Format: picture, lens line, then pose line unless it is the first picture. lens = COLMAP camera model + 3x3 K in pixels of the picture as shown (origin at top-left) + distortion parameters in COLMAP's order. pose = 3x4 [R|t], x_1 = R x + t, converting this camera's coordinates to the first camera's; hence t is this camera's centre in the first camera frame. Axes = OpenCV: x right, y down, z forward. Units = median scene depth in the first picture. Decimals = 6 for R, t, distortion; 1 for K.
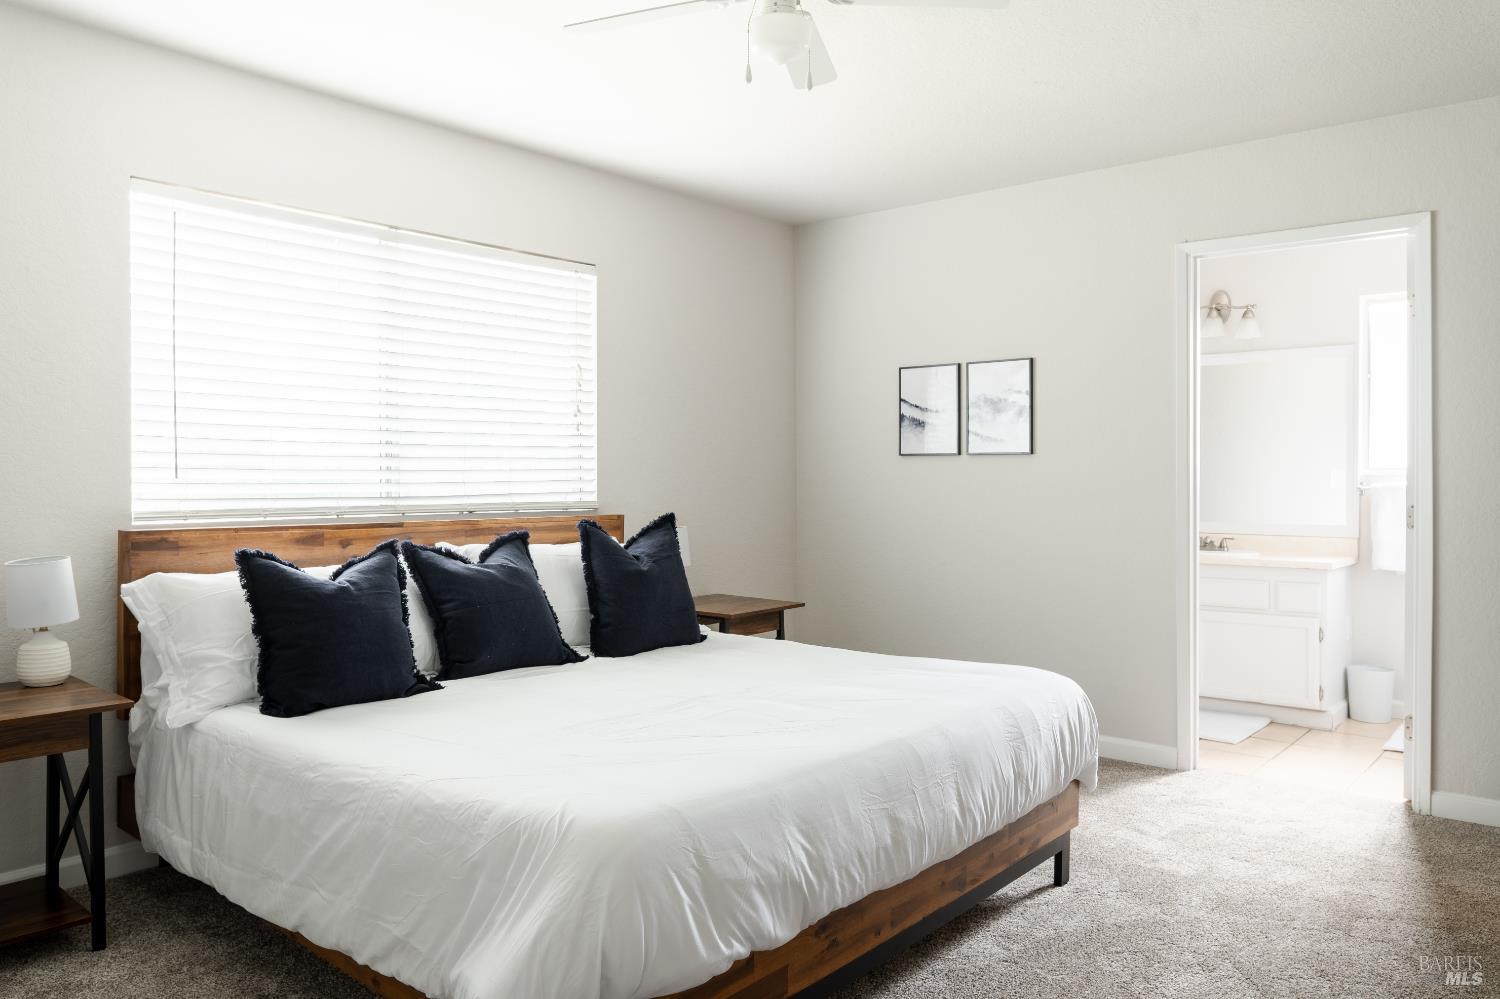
lens RADIAL K [[1086.8, 0, 725.4], [0, 1086.8, 470.9], [0, 0, 1]] dist [-0.059240, 0.049850]
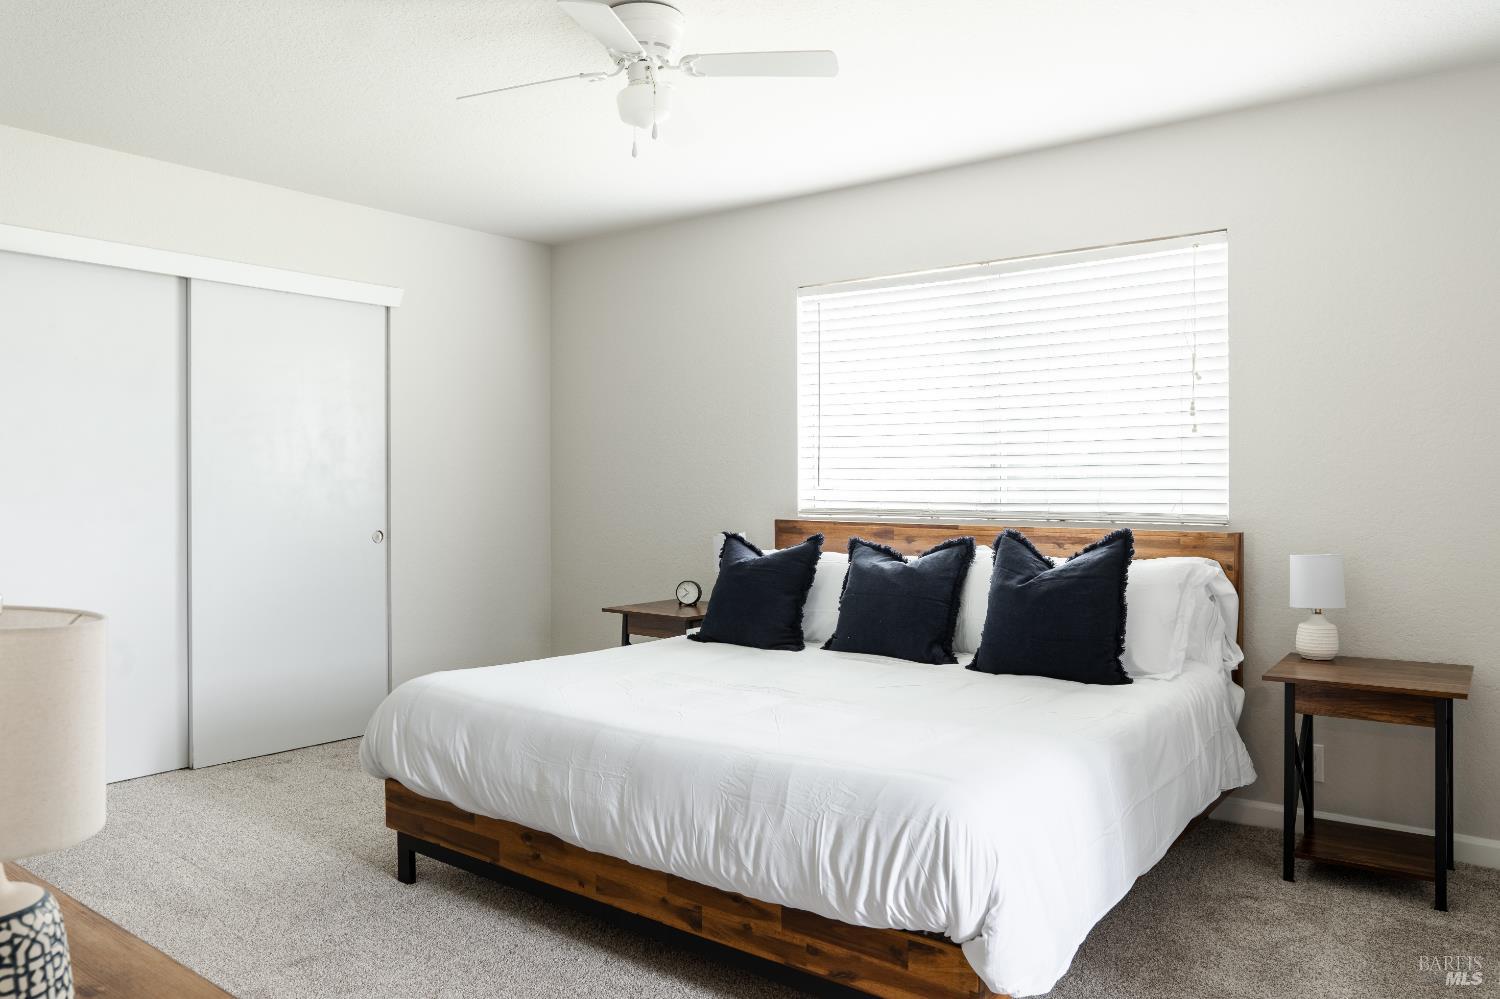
lens RADIAL K [[1086.8, 0, 725.4], [0, 1086.8, 470.9], [0, 0, 1]] dist [-0.059240, 0.049850]
pose [[0.038012, -0.011151, -0.999215, 1.152968], [0.002870, 0.999935, -0.011050, 0.003273], [0.999273, -0.002448, 0.038041, 0.987929]]
